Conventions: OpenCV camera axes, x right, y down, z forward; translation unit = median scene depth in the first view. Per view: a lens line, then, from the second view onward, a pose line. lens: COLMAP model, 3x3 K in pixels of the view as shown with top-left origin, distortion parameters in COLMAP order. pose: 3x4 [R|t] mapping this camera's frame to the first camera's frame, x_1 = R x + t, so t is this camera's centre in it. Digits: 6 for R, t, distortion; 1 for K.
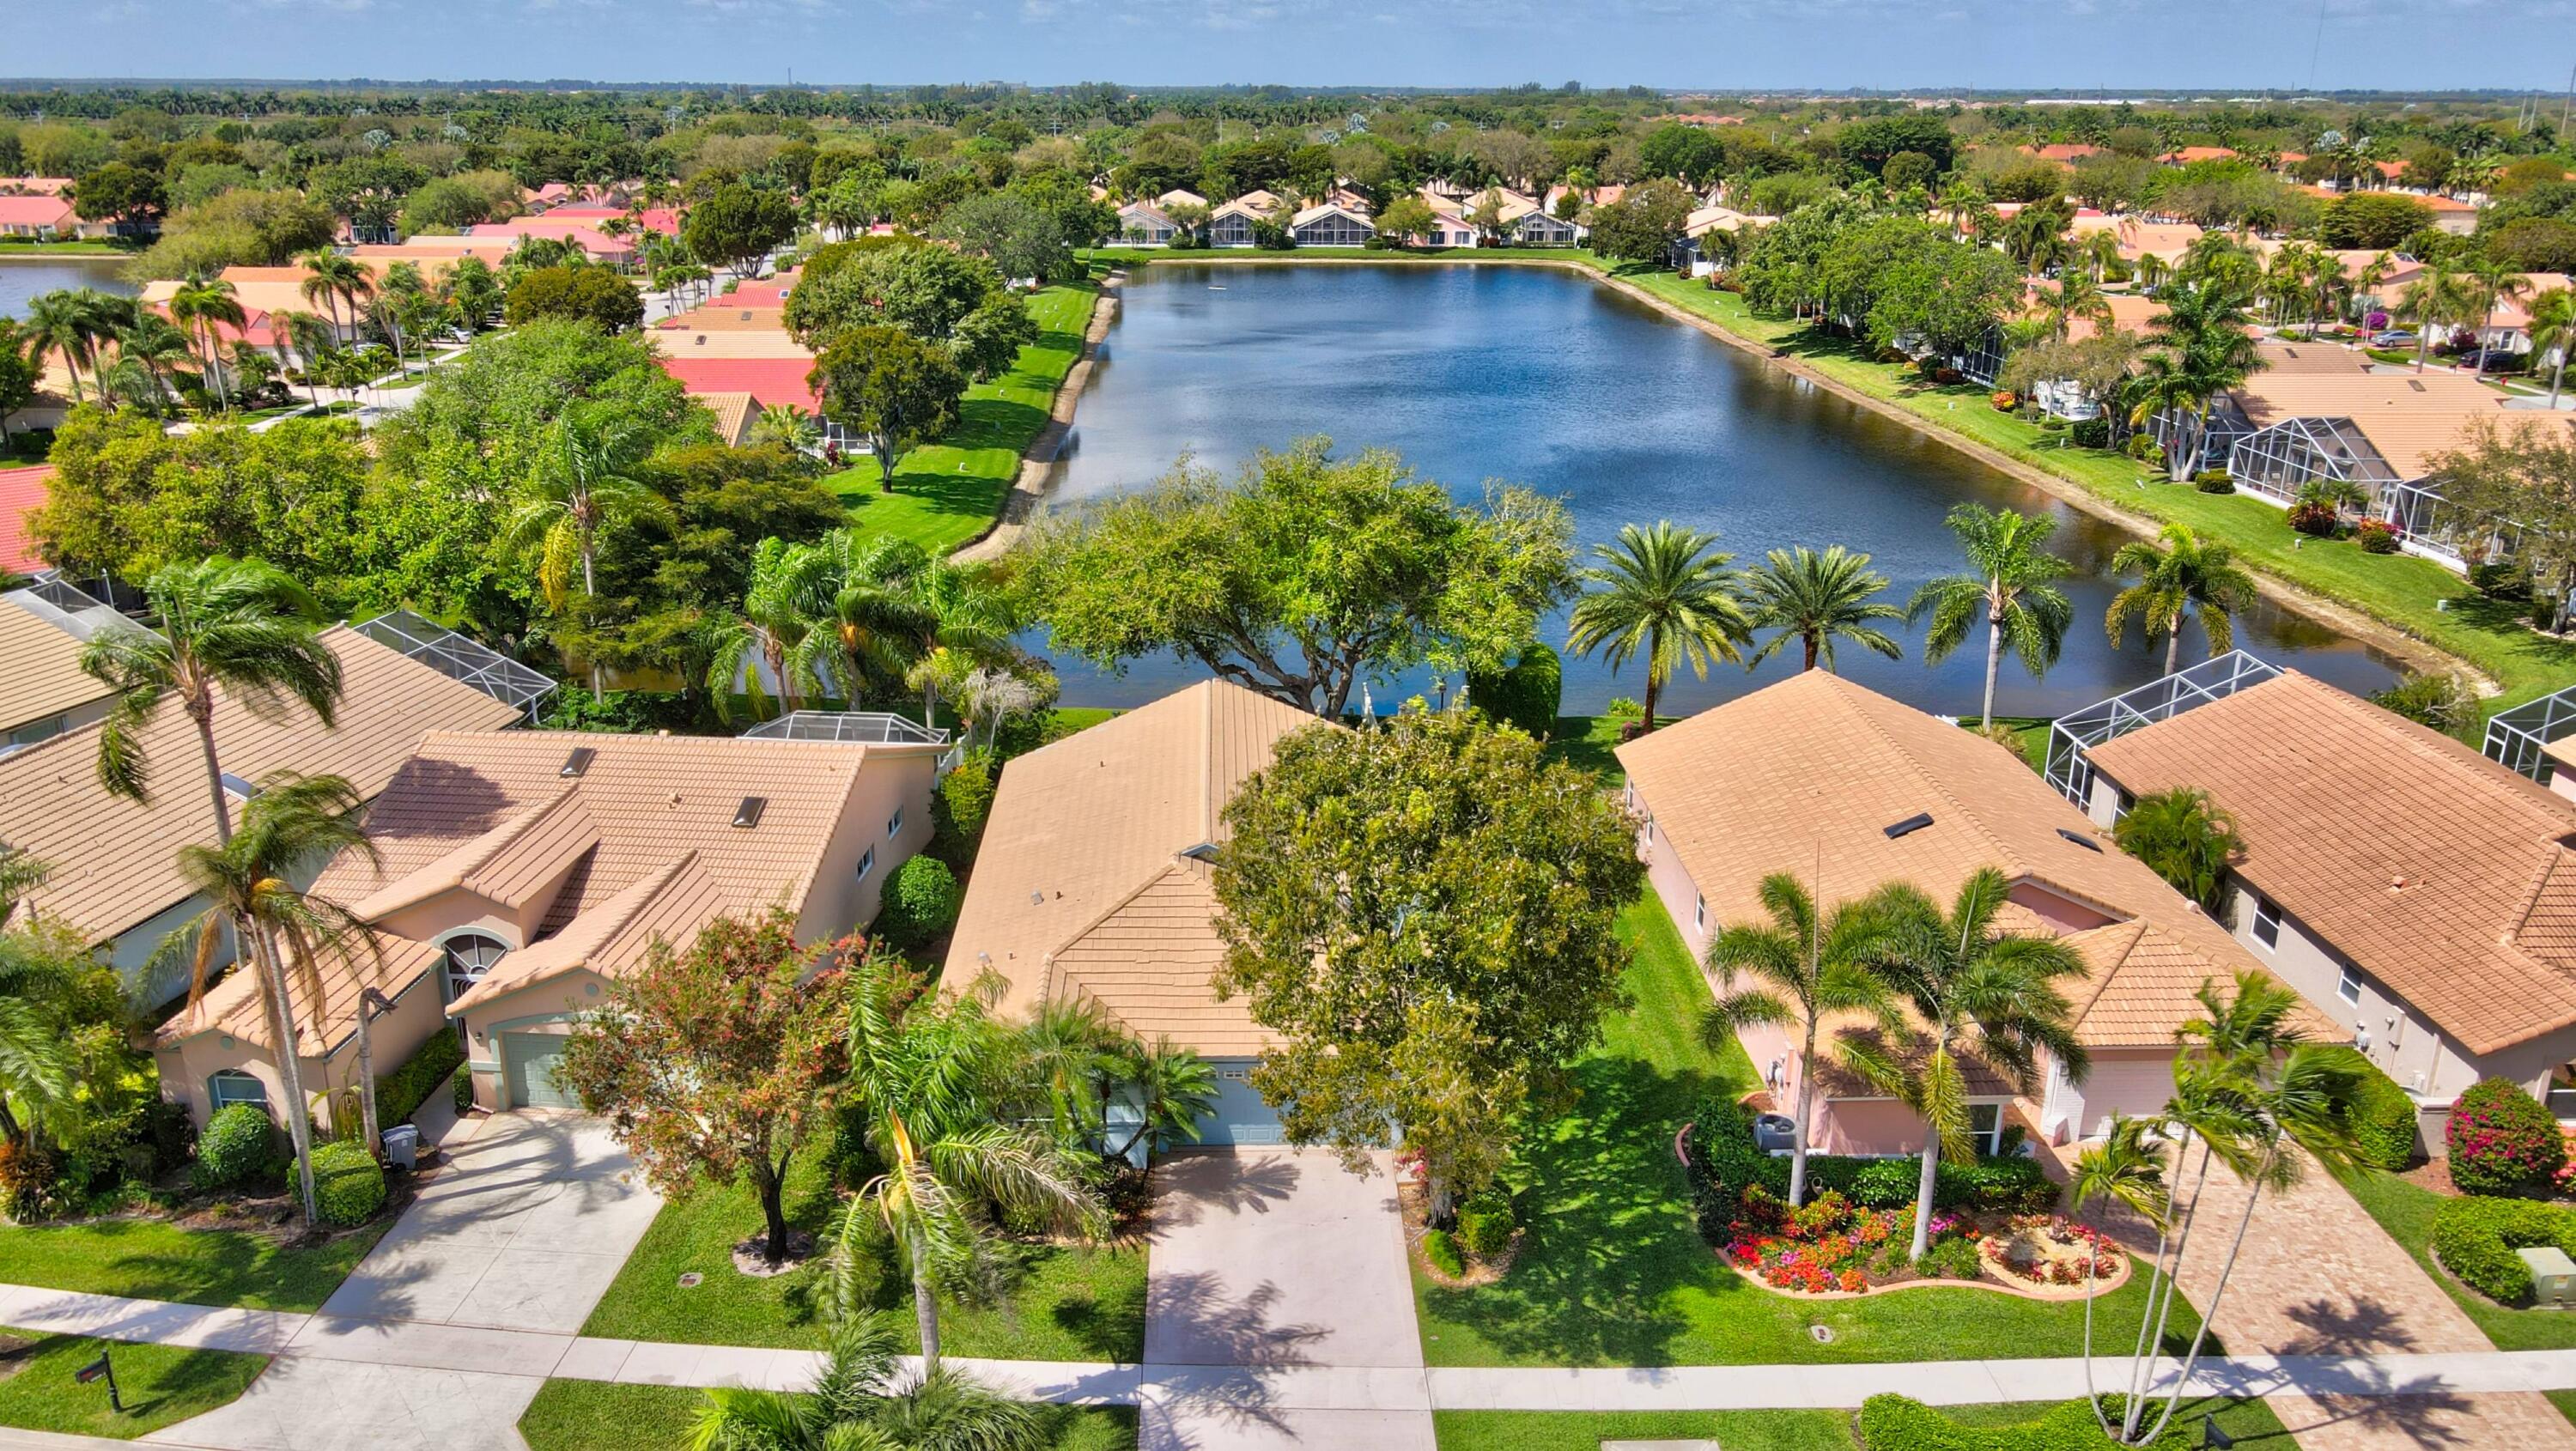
lens RADIAL K [[1917.2, 0, 1260.0], [0, 1917.2, 724.0], [0, 0, 1]] dist [0.004353, 0.011415]
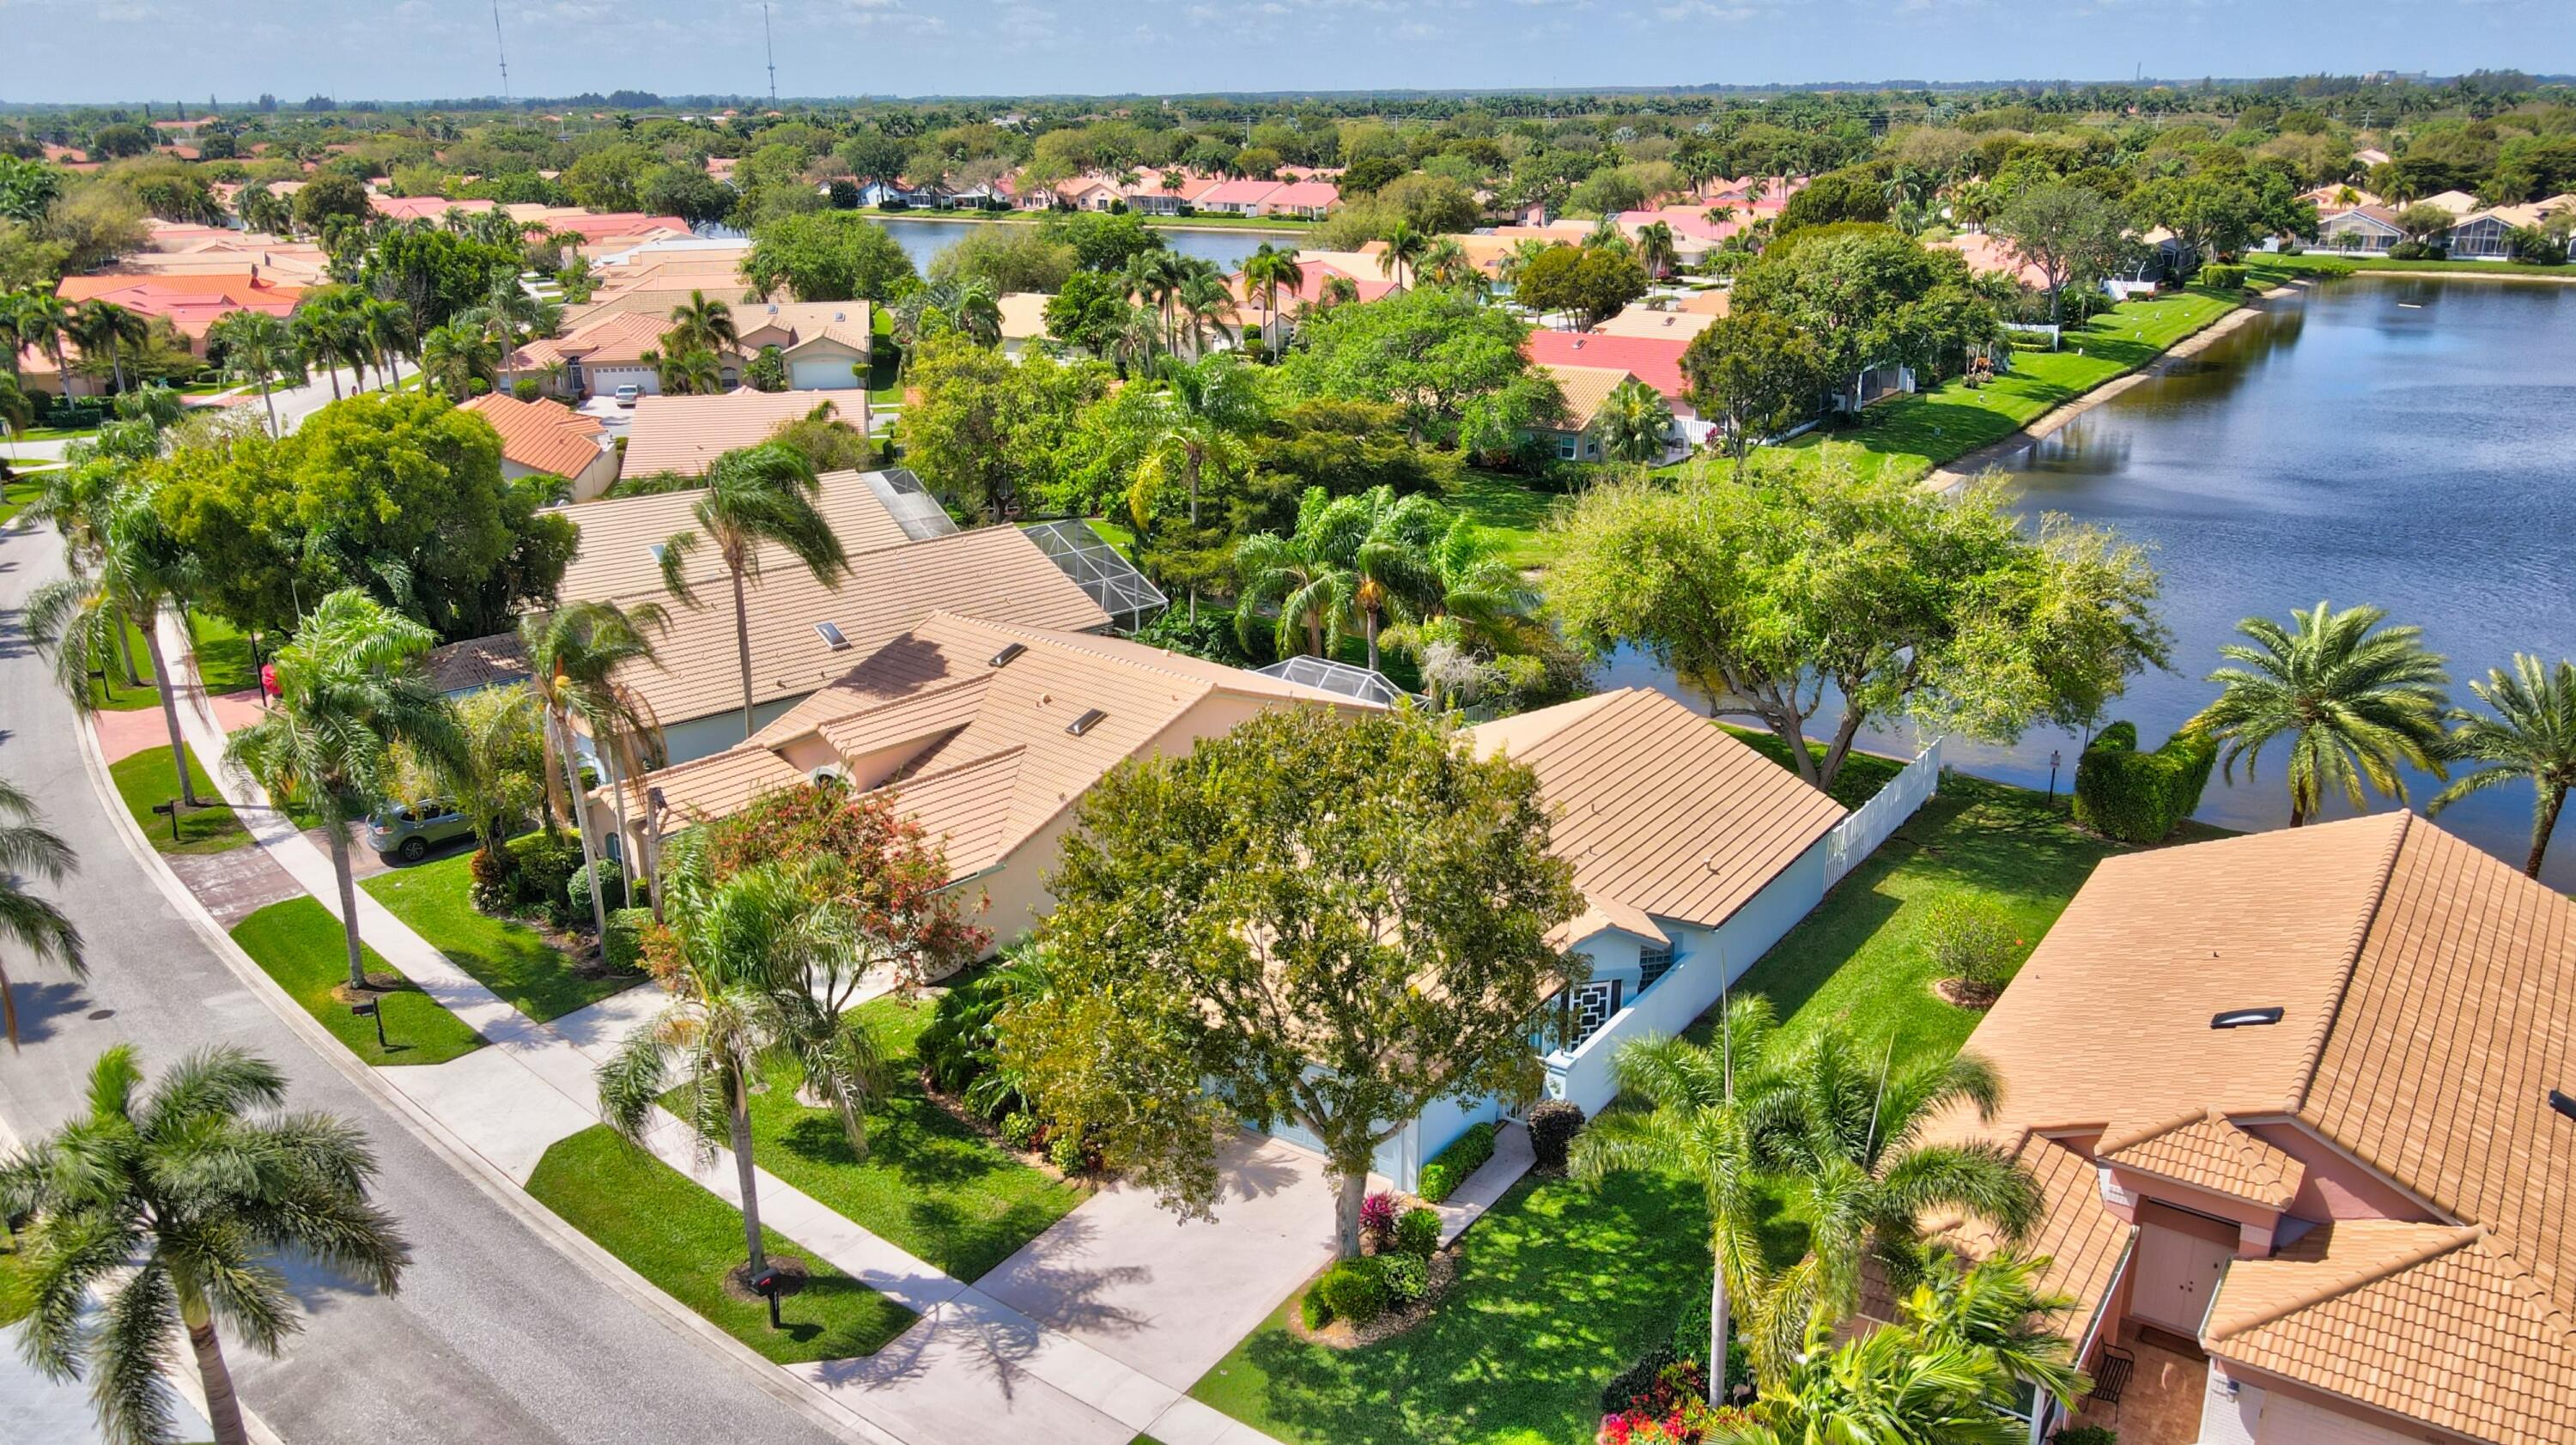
lens RADIAL K [[1917.2, 0, 1260.0], [0, 1917.2, 721.0], [0, 0, 1]] dist [0.004353, 0.011415]
pose [[0.801444, 0.175395, -0.571773, 0.204173], [-0.176434, 0.982820, 0.054183, -0.014262], [0.571454, 0.057455, 0.818621, 0.084041]]
